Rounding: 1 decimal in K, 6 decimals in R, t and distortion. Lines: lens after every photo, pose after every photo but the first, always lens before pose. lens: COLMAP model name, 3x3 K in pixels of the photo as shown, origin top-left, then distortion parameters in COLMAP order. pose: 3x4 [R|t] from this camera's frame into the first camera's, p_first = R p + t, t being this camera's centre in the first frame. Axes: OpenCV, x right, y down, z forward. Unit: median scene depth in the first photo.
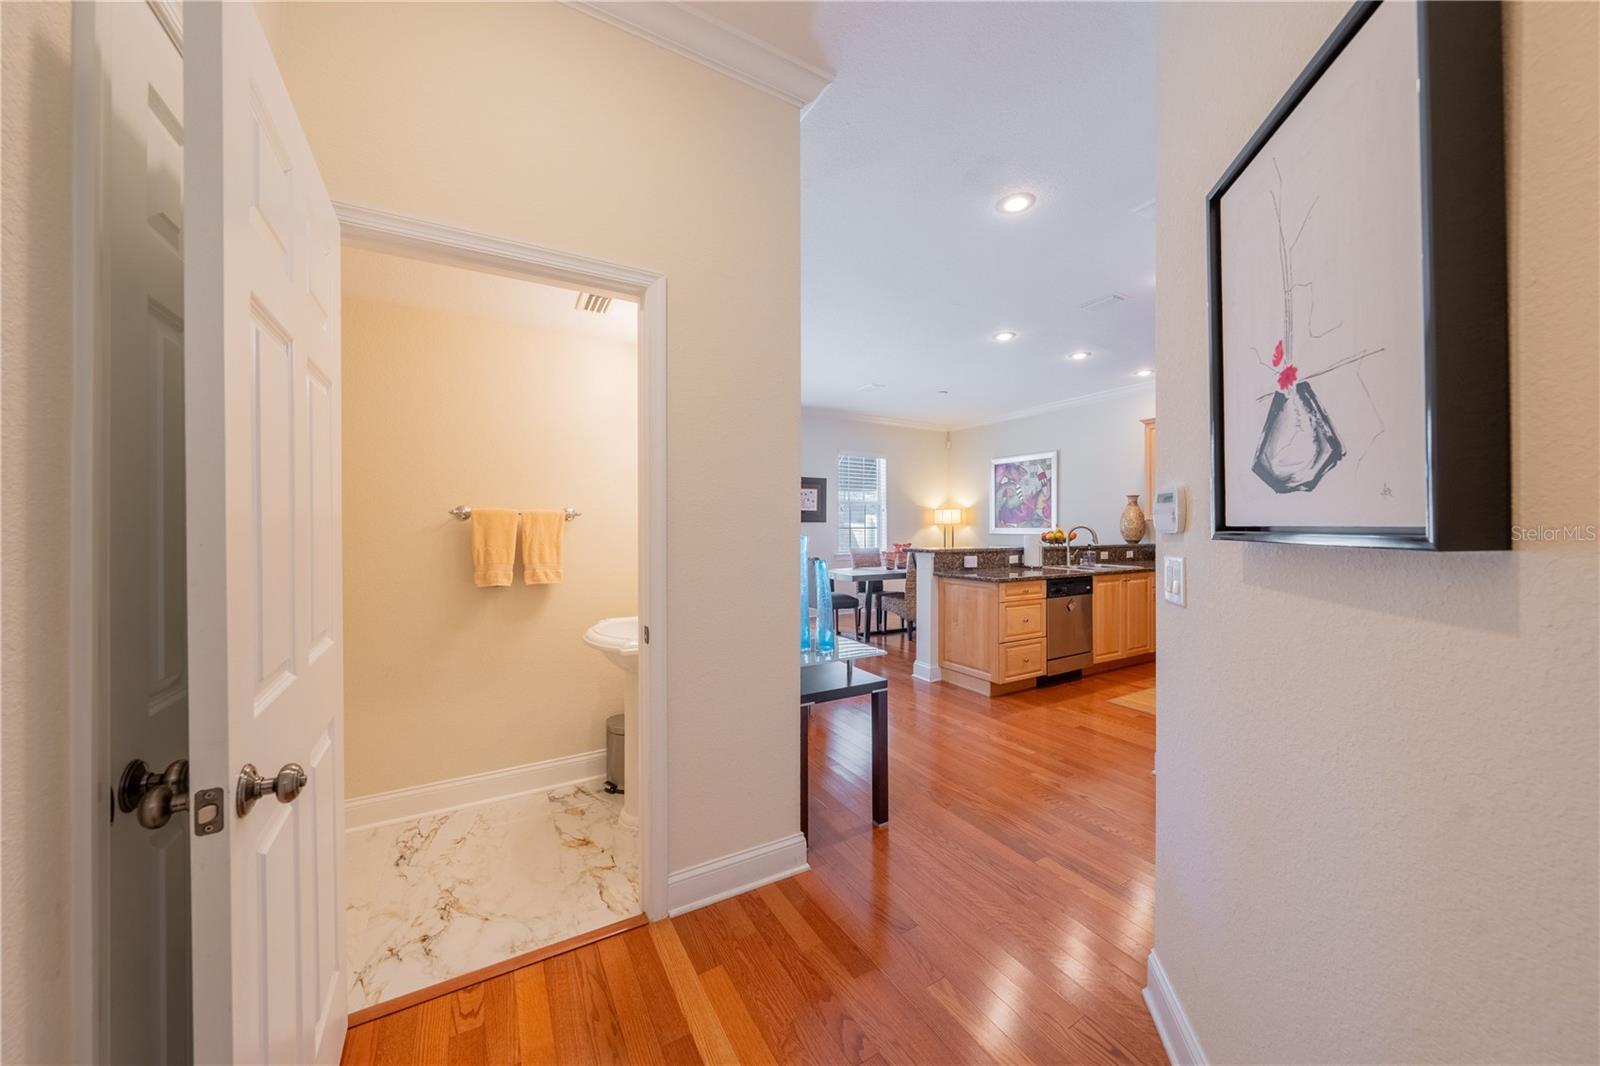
lens RADIAL K [[549.8, 0, 800.0], [0, 549.8, 533.0], [0, 0, 1]] dist [0.000336, 0.006030]
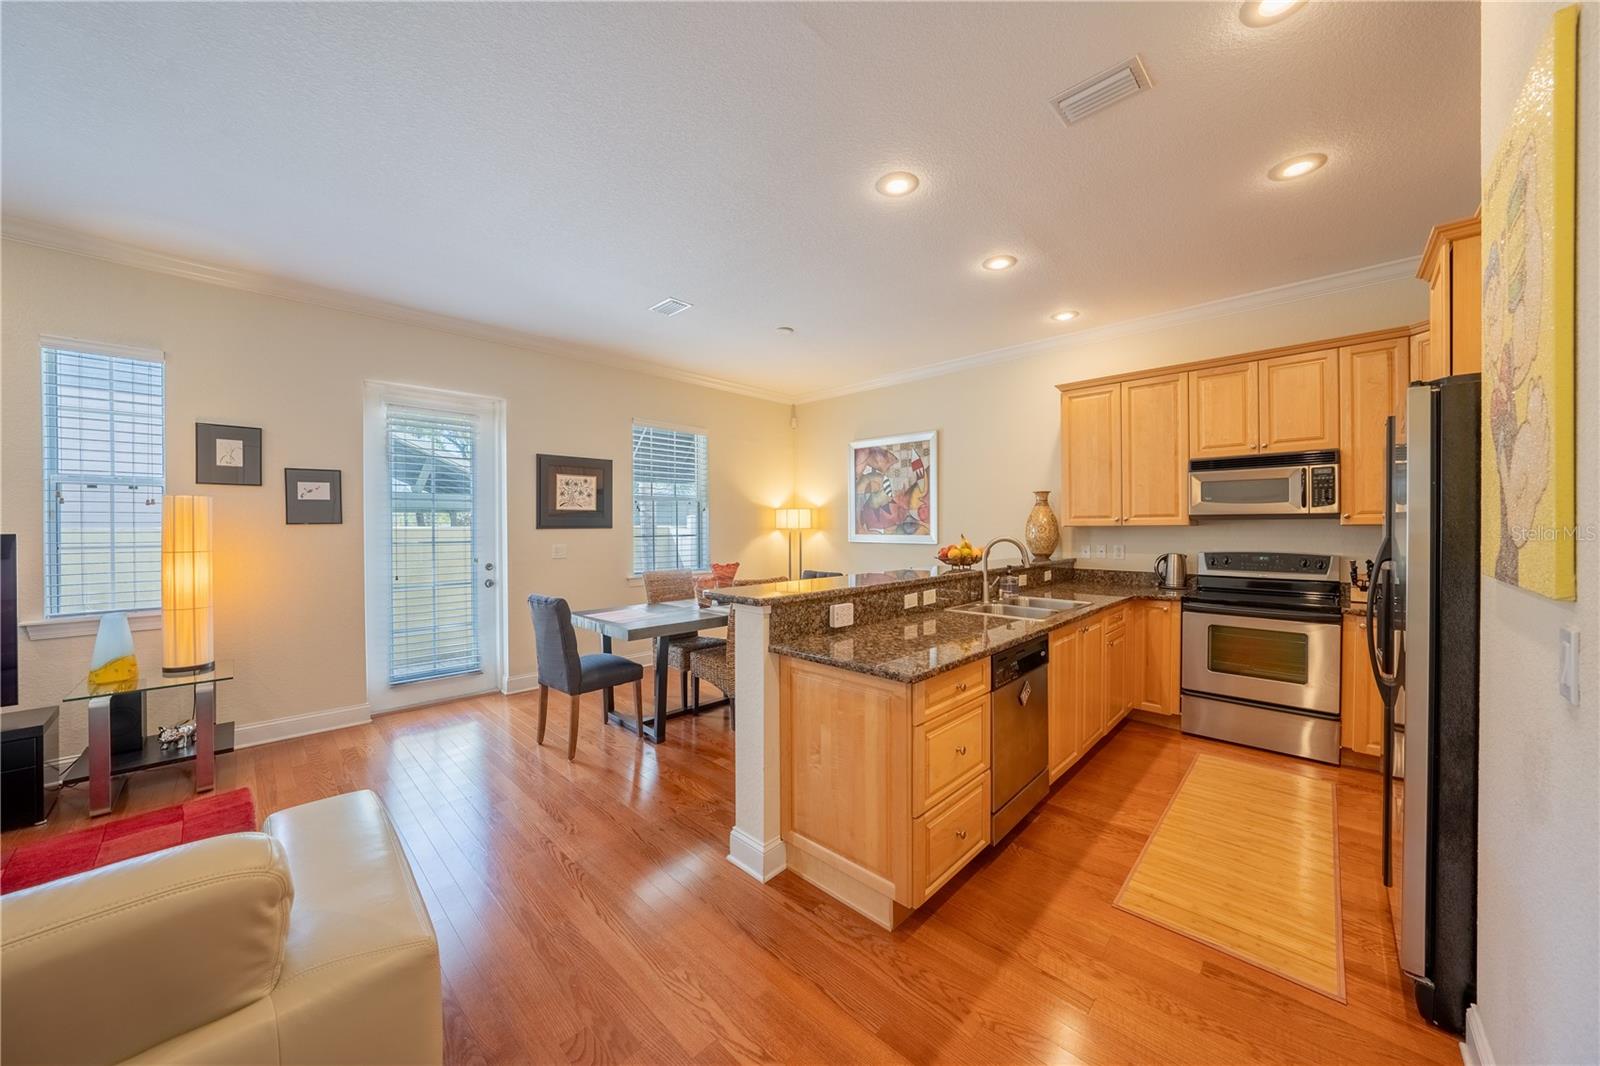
lens RADIAL K [[557.4, 0, 799.4], [0, 557.4, 529.4], [0, 0, 1]] dist [-0.029624, 0.006471]
pose [[0.962108, -0.005044, 0.272621, 0.095076], [0.006002, 0.999978, -0.002681, -0.017623], [-0.272602, 0.004215, 0.962118, 0.366658]]
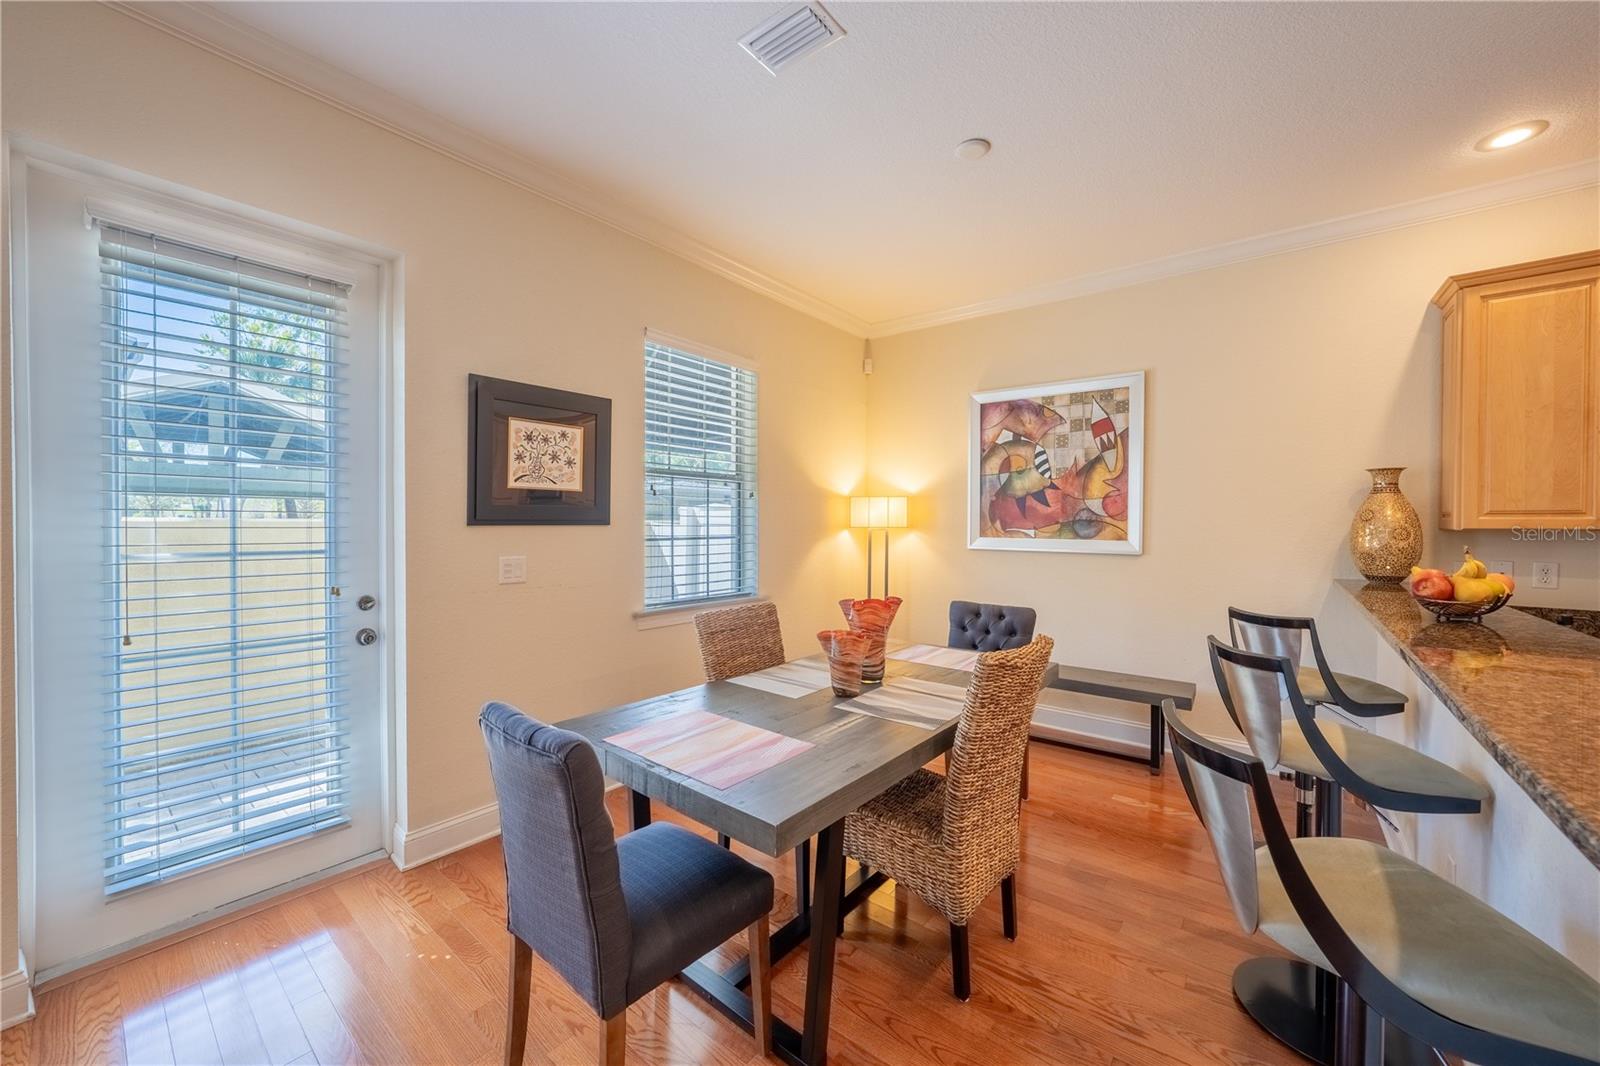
lens RADIAL K [[602.9, 0, 798.3], [0, 602.9, 530.1], [0, 0, 1]] dist [-0.026217, 0.006541]
pose [[0.932974, 0.000144, 0.359943, 0.025275], [-0.002069, 0.999986, 0.004964, -0.021568], [-0.359937, -0.005376, 0.932961, 0.702176]]
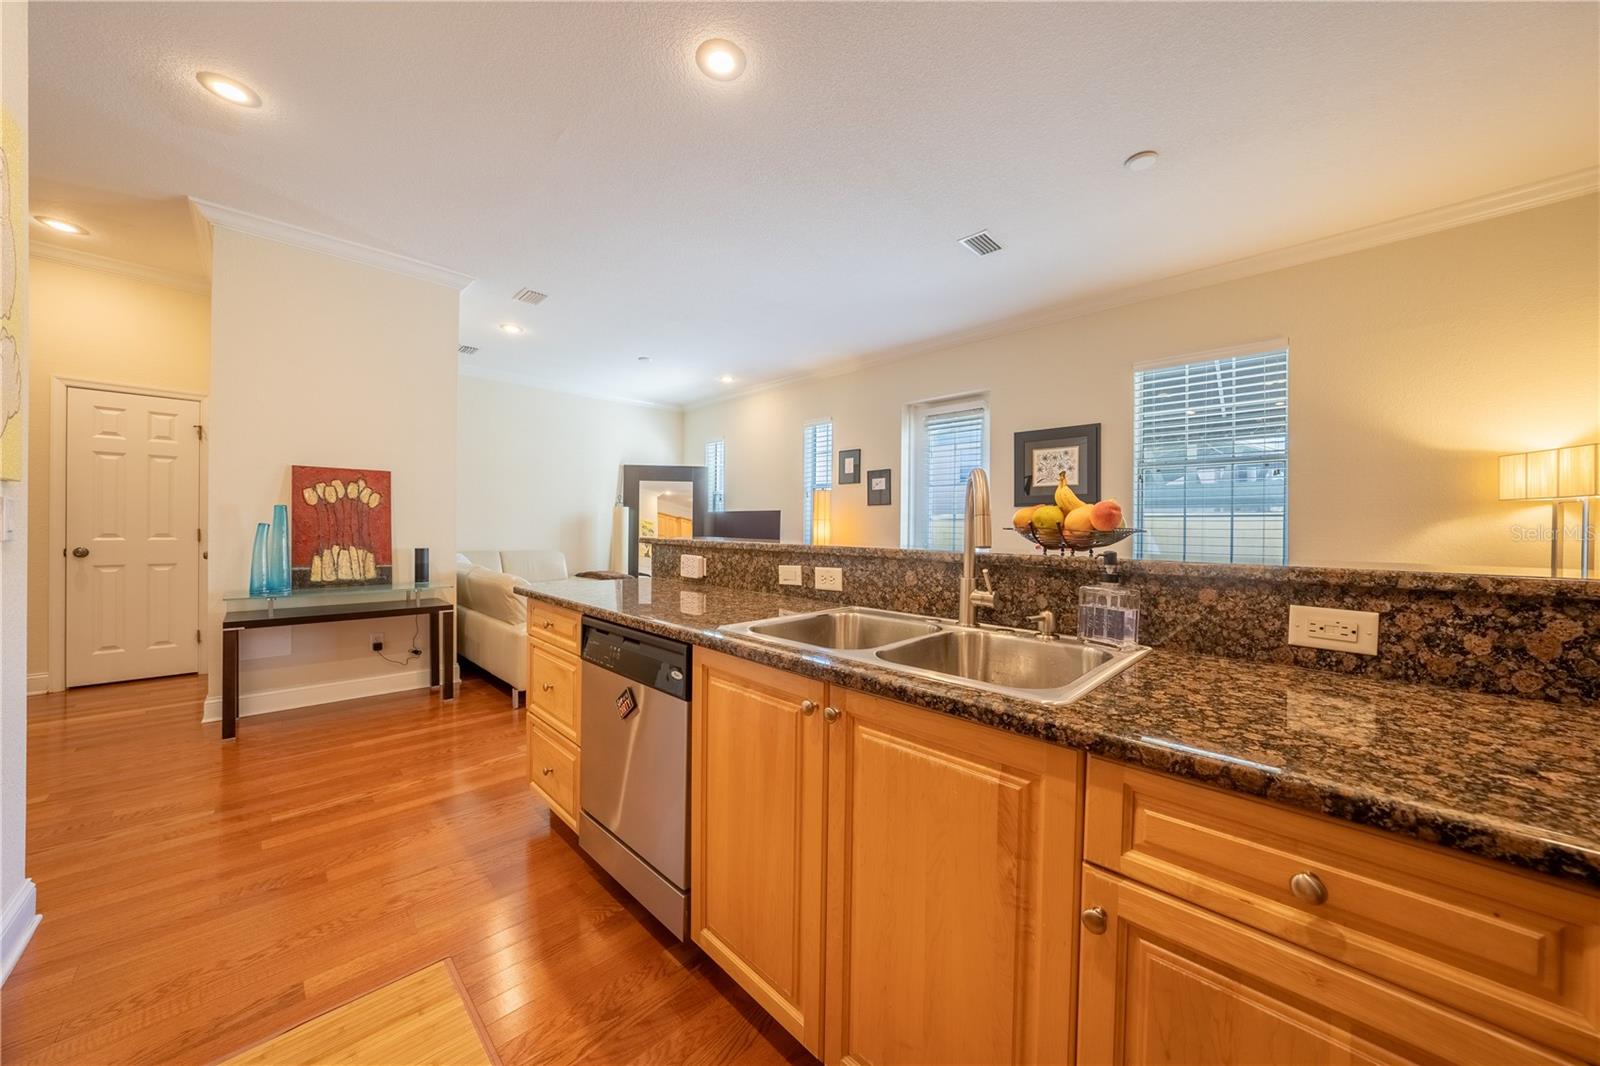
lens RADIAL K [[557.4, 0, 799.4], [0, 557.4, 529.4], [0, 0, 1]] dist [-0.029624, 0.006471]
pose [[0.257425, 0.007740, -0.966267, 0.577869], [-0.022016, 0.999755, 0.002143, 0.010970], [0.966047, 0.020722, 0.257533, 0.678575]]
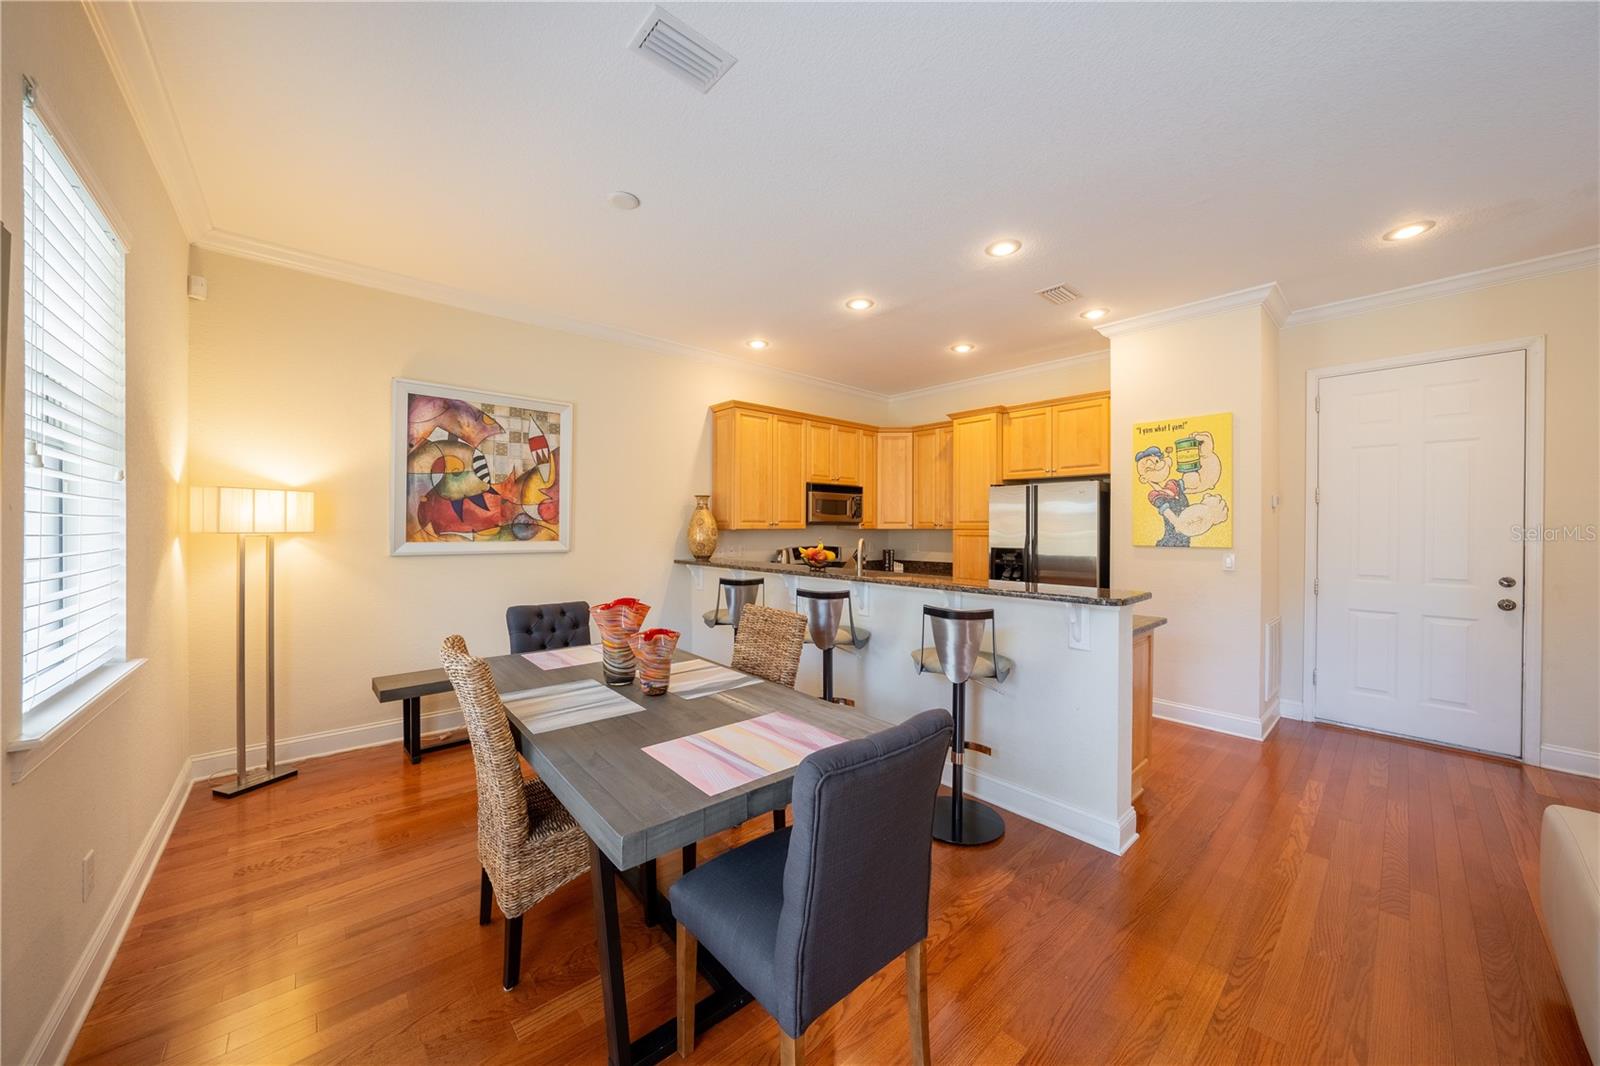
lens RADIAL K [[557.4, 0, 799.4], [0, 557.4, 529.4], [0, 0, 1]] dist [-0.029624, 0.006471]
pose [[-0.205083, -0.004035, 0.978736, -0.150457], [0.005072, 0.999974, 0.005185, -0.024297], [-0.978731, 0.006028, -0.205058, 0.971833]]
